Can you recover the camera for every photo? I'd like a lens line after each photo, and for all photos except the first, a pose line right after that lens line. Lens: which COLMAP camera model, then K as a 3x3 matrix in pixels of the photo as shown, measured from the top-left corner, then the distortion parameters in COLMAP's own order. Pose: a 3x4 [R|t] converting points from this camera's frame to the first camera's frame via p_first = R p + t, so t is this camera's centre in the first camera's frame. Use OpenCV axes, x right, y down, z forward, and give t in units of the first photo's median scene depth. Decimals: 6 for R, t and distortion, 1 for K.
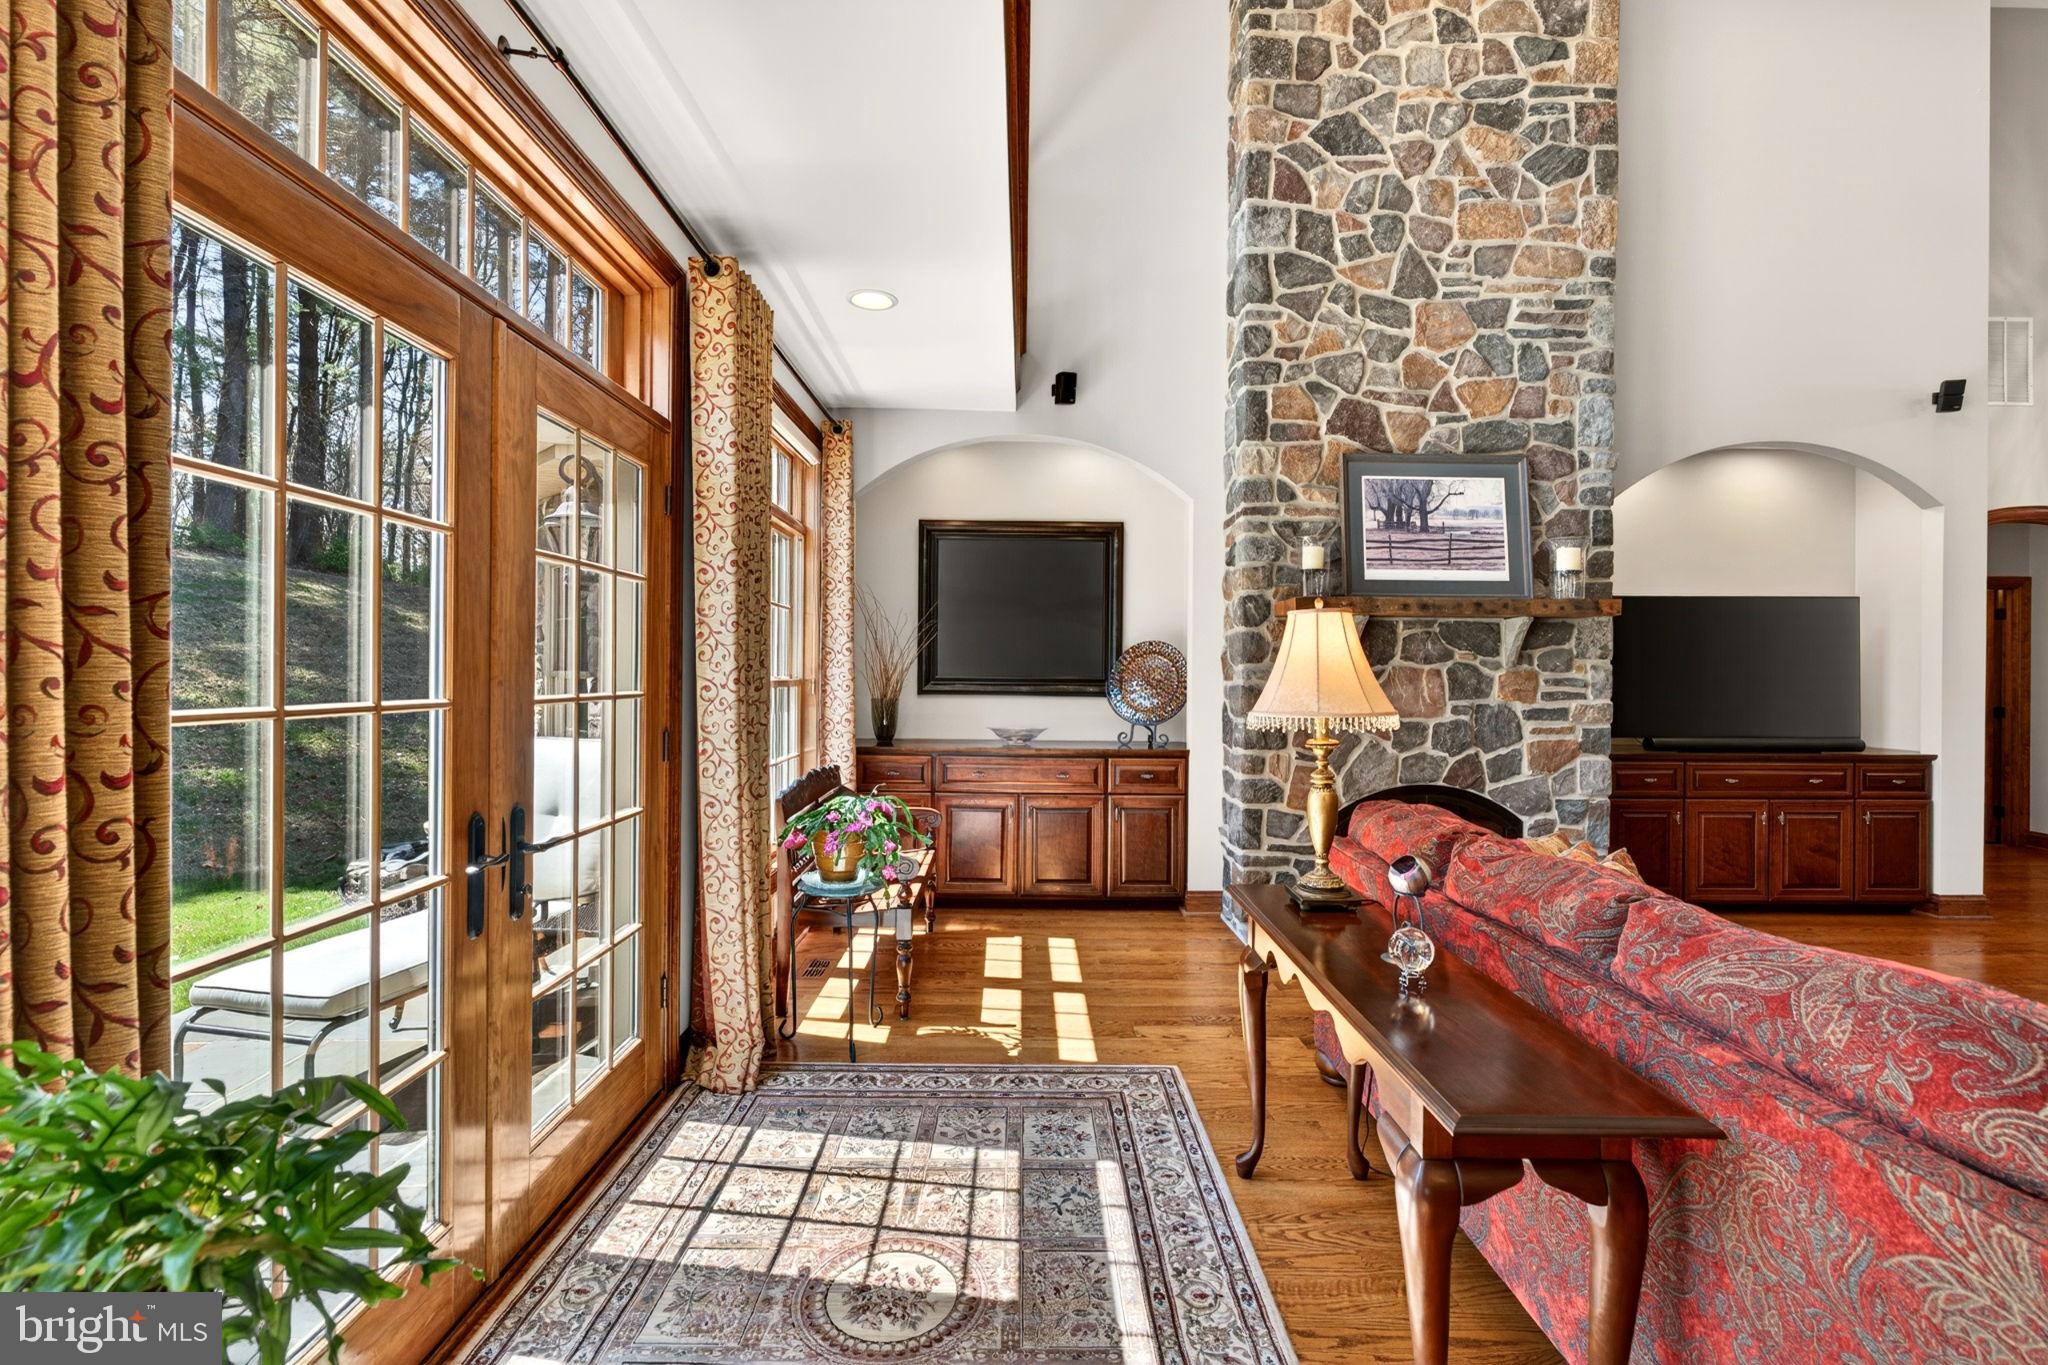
lens RADIAL K [[955.6, 0, 1022.1], [0, 955.6, 678.0], [0, 0, 1]] dist [-0.003488, -0.000054]
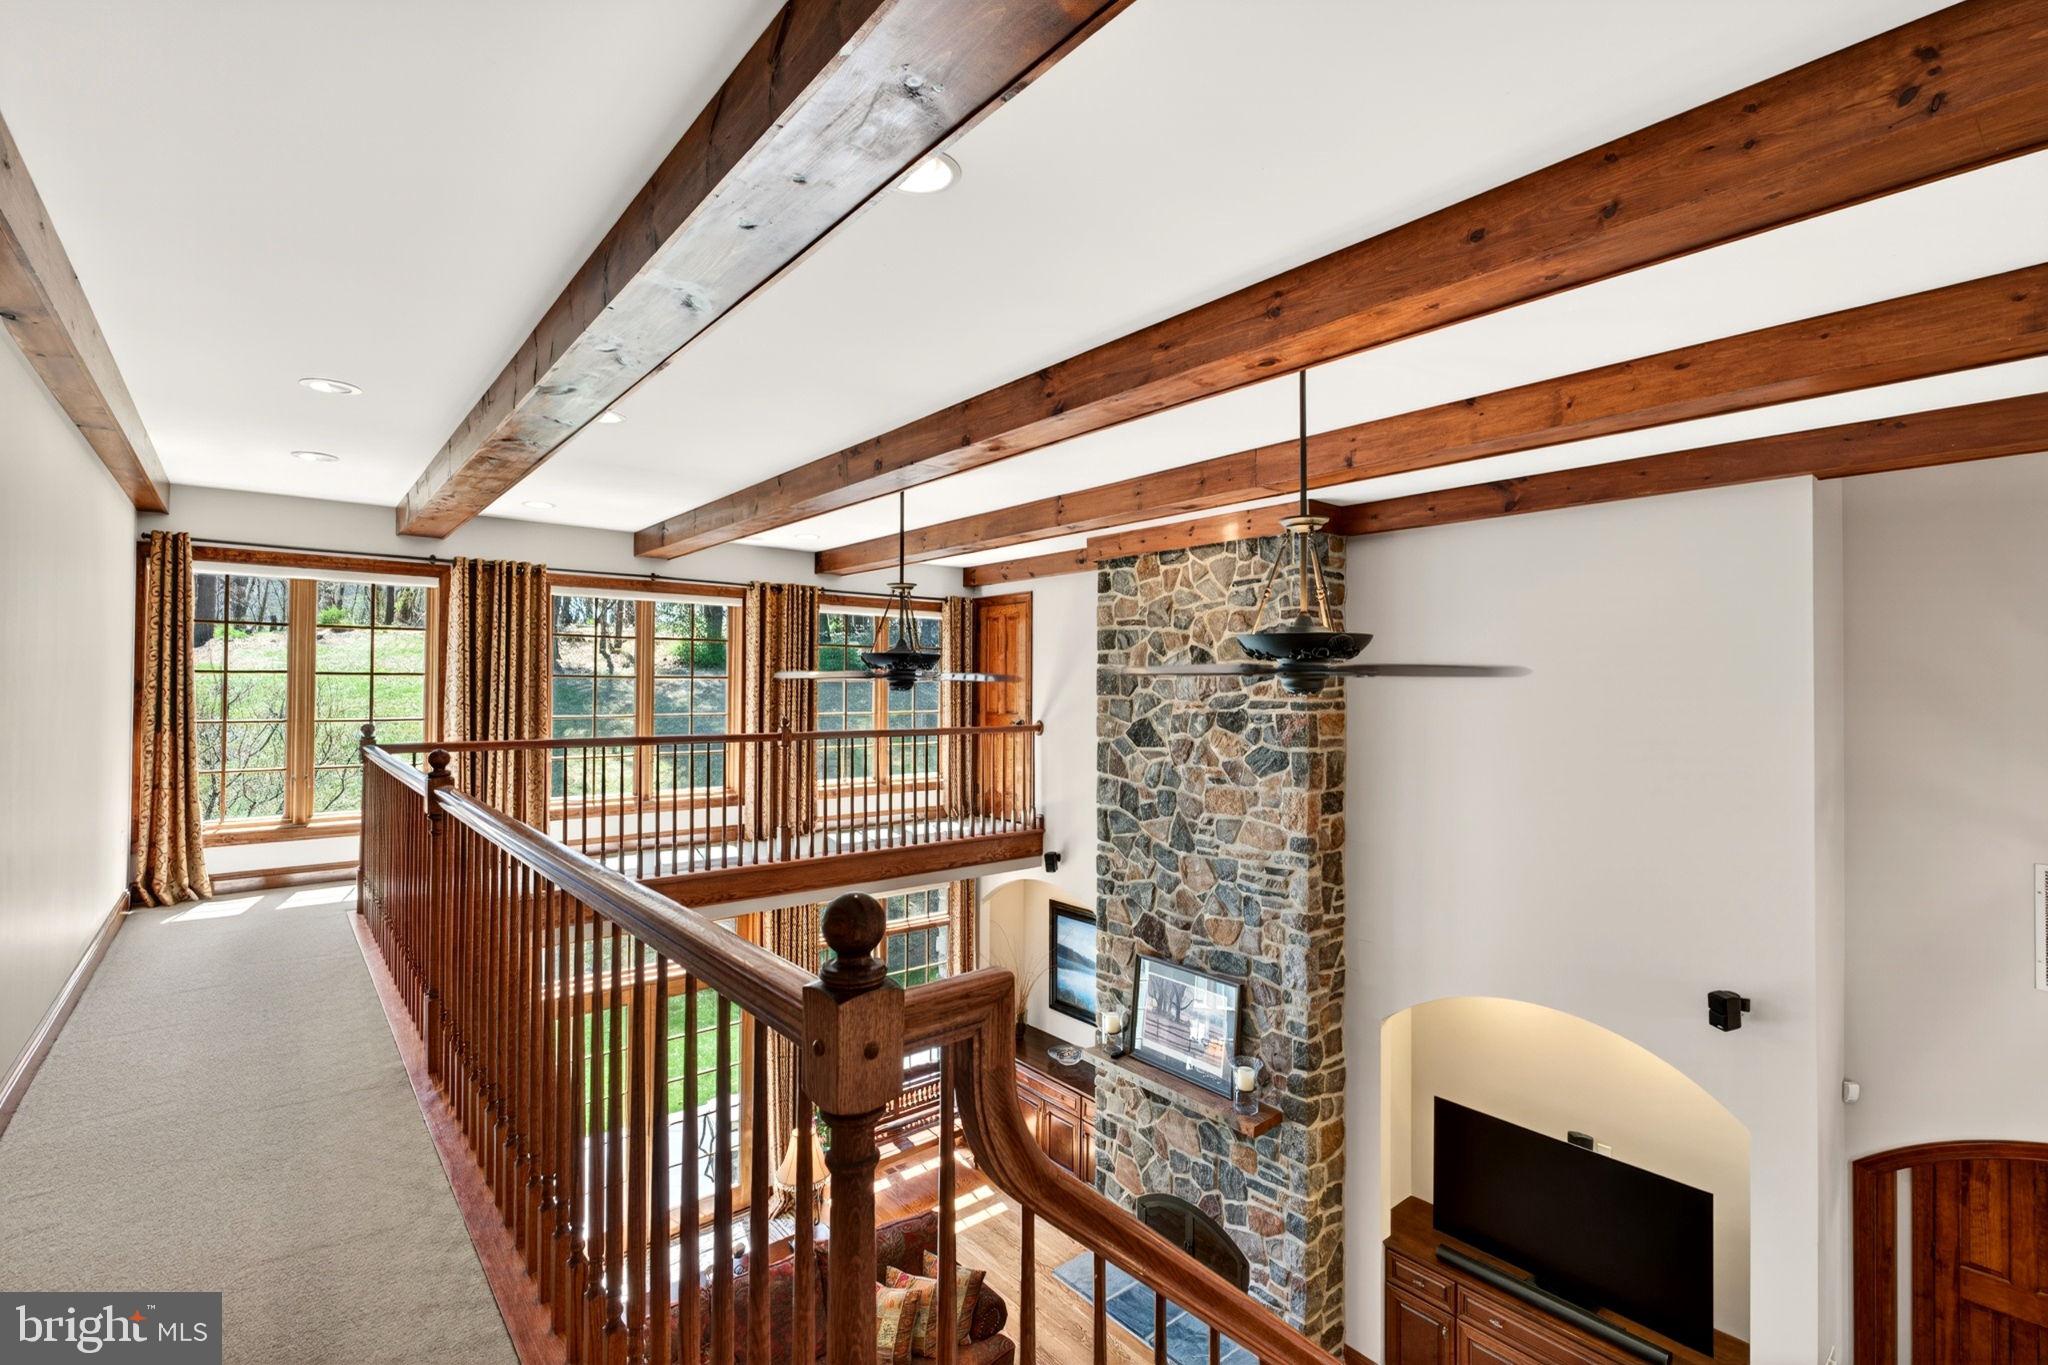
lens RADIAL K [[955.6, 0, 1026.7], [0, 955.6, 680.2], [0, 0, 1]] dist [-0.003488, -0.000054]
pose [[0.621635, 0.000453, -0.783307, 1.366370], [-0.010381, 0.999917, -0.007661, -0.634892], [0.783238, 0.012894, 0.621588, -0.050952]]
